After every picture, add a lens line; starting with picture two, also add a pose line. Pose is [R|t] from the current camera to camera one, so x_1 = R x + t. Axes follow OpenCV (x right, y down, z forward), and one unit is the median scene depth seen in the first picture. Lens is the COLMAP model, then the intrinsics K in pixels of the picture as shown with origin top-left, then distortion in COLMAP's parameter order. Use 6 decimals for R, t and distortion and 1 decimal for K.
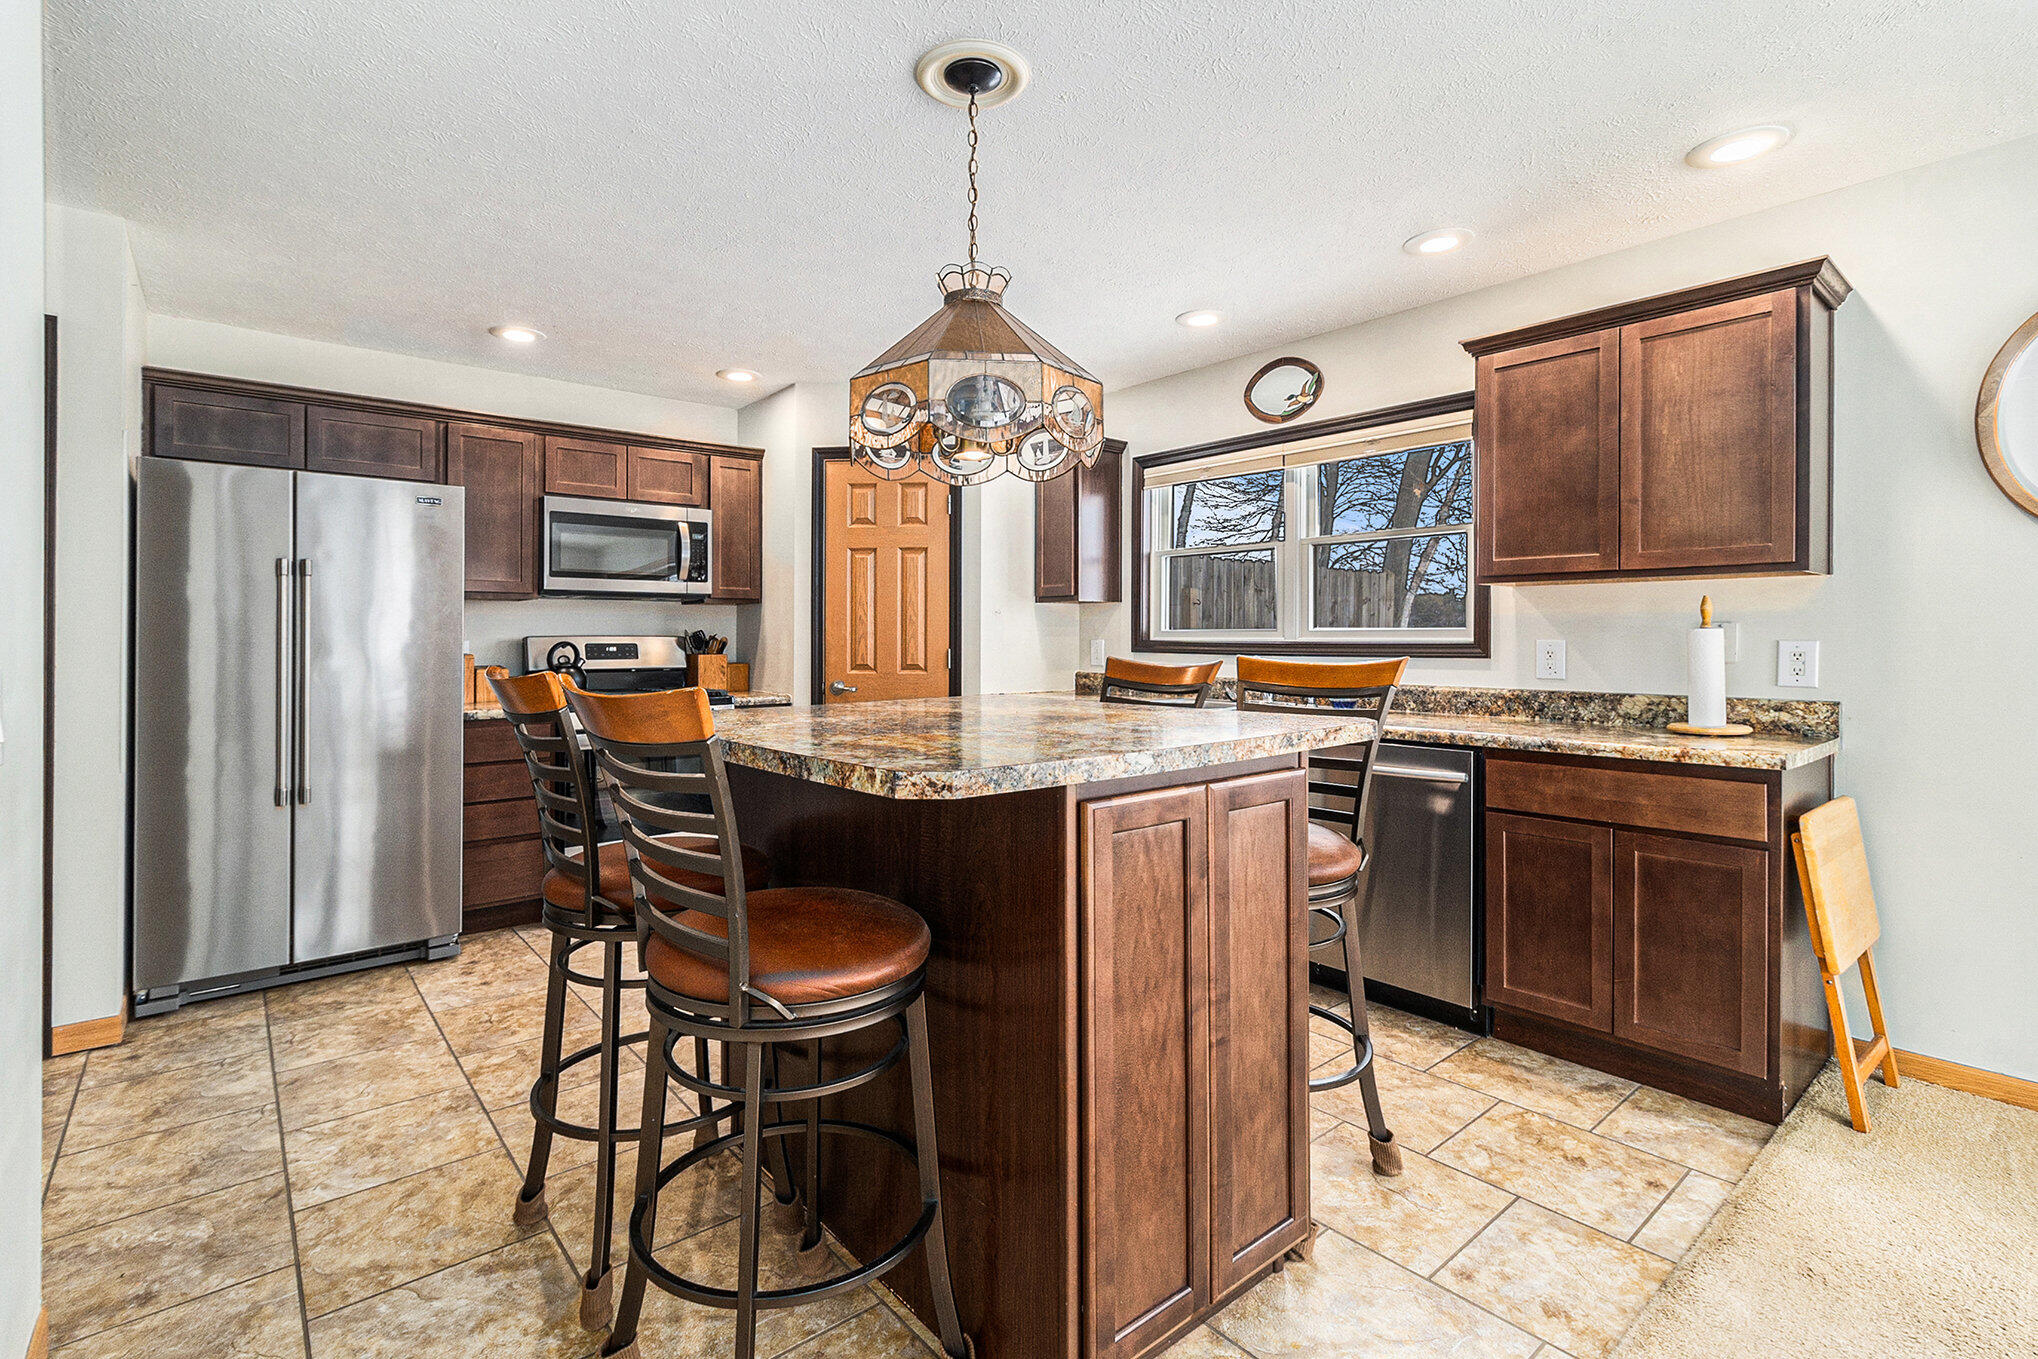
lens RADIAL K [[926.8, 0, 1016.6], [0, 926.8, 633.2], [0, 0, 1]] dist [0.000247, -0.000059]
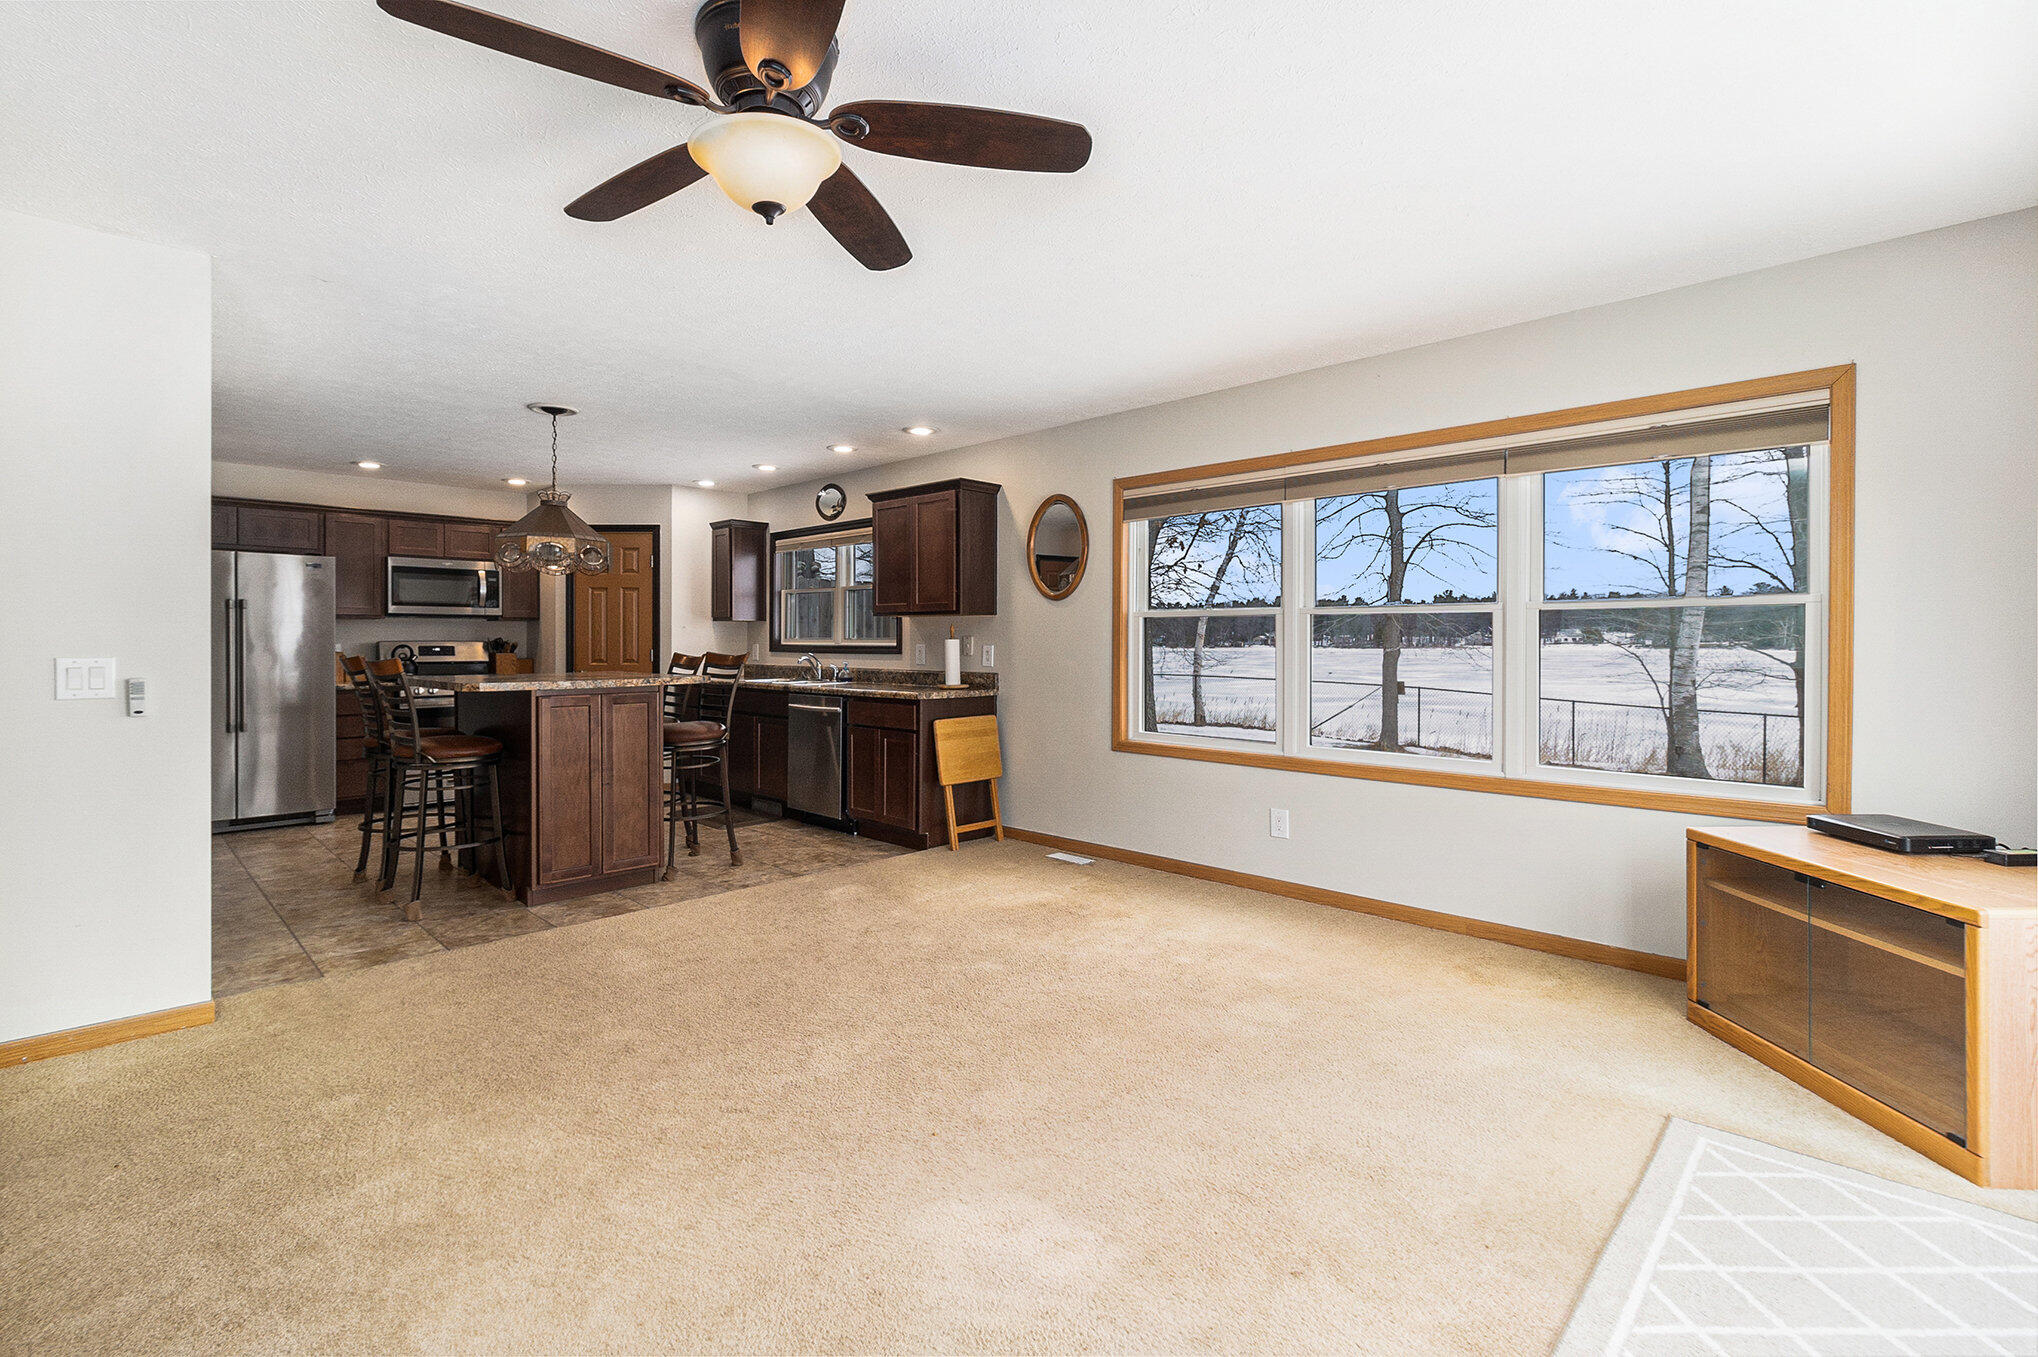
lens RADIAL K [[915.5, 0, 1016.0], [0, 915.5, 651.0], [0, 0, 1]] dist [-0.000229, 0.000332]
pose [[0.996166, 0.001321, 0.087475, 0.482054], [-0.002605, 0.999890, 0.014572, -0.006595], [-0.087446, -0.014744, 0.996060, -0.755780]]
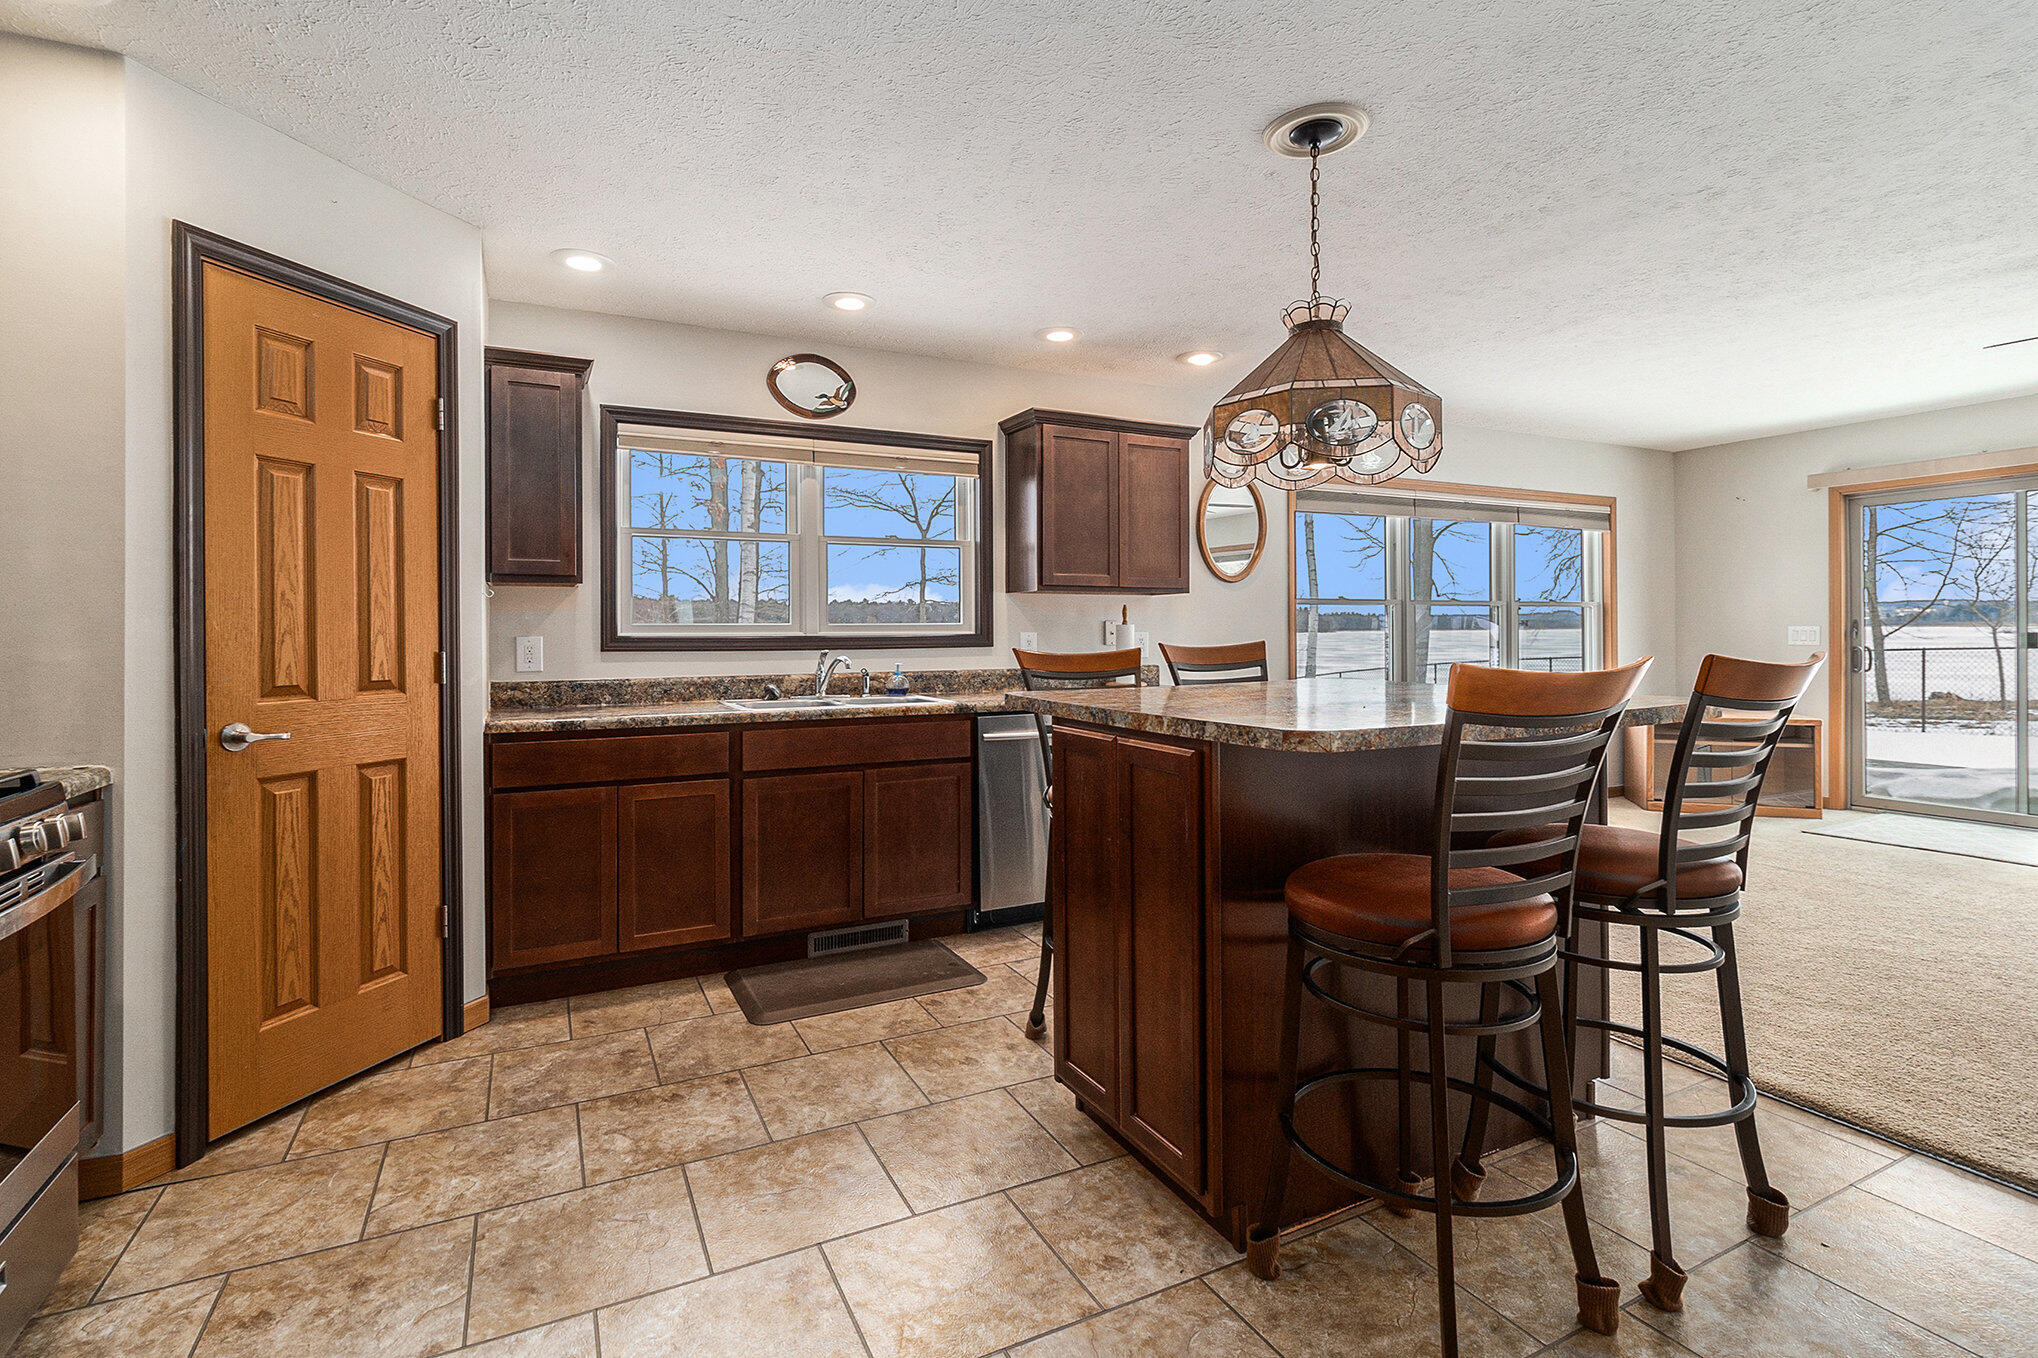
lens RADIAL K [[910.6, 0, 948.9], [0, 910.6, 601.0], [0, 0, 1]] dist [-0.001512, -0.000132]
pose [[0.267309, 0.024546, 0.963298, -0.620386], [-0.000240, 0.999677, -0.025407, -0.003374], [-0.963611, 0.006560, 0.267228, 0.591237]]
